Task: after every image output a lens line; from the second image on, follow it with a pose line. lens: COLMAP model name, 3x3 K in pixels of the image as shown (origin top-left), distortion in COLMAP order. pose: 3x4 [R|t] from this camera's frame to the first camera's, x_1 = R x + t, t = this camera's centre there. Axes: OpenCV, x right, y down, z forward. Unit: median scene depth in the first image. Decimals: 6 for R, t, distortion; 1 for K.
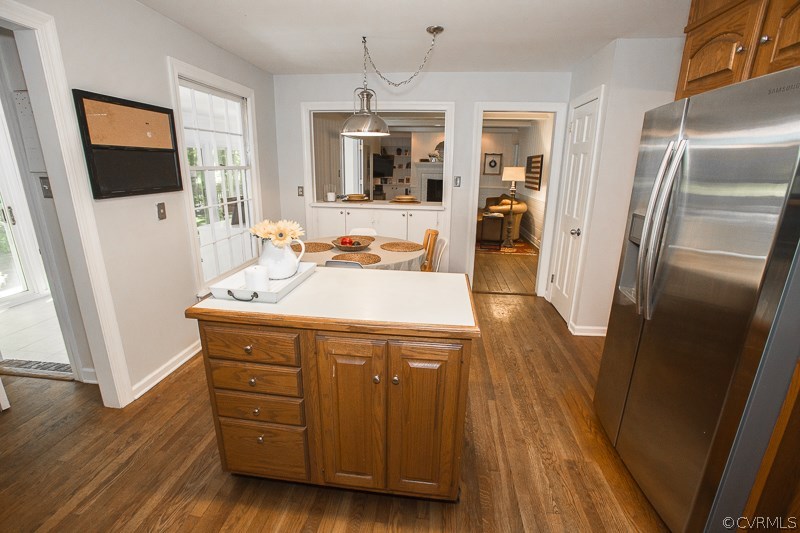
lens RADIAL K [[363.0, 0, 397.6], [0, 363.0, 269.1], [0, 0, 1]] dist [-0.075478, 0.026379]
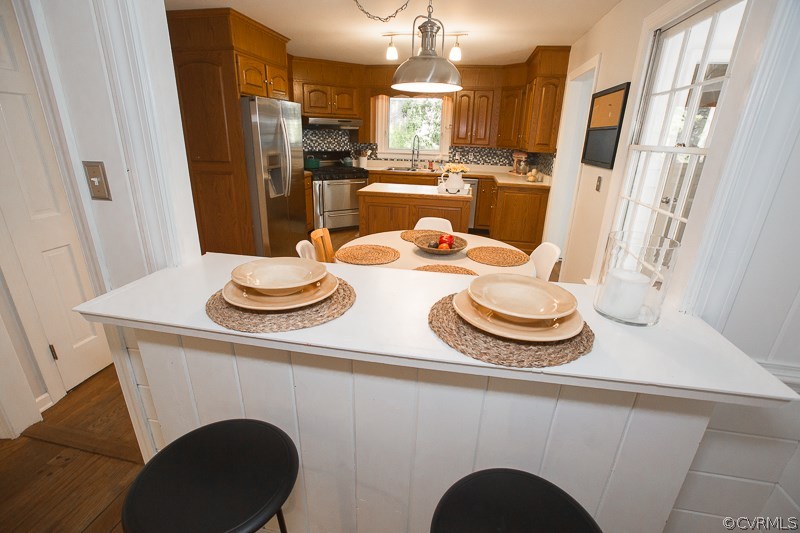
lens RADIAL K [[363.0, 0, 397.6], [0, 363.0, 269.1], [0, 0, 1]] dist [-0.075478, 0.026379]
pose [[-0.996403, -0.062612, 0.057110, -0.125145], [-0.016723, 0.805916, 0.591794, -0.645299], [-0.083079, 0.588710, -0.804064, 2.271434]]
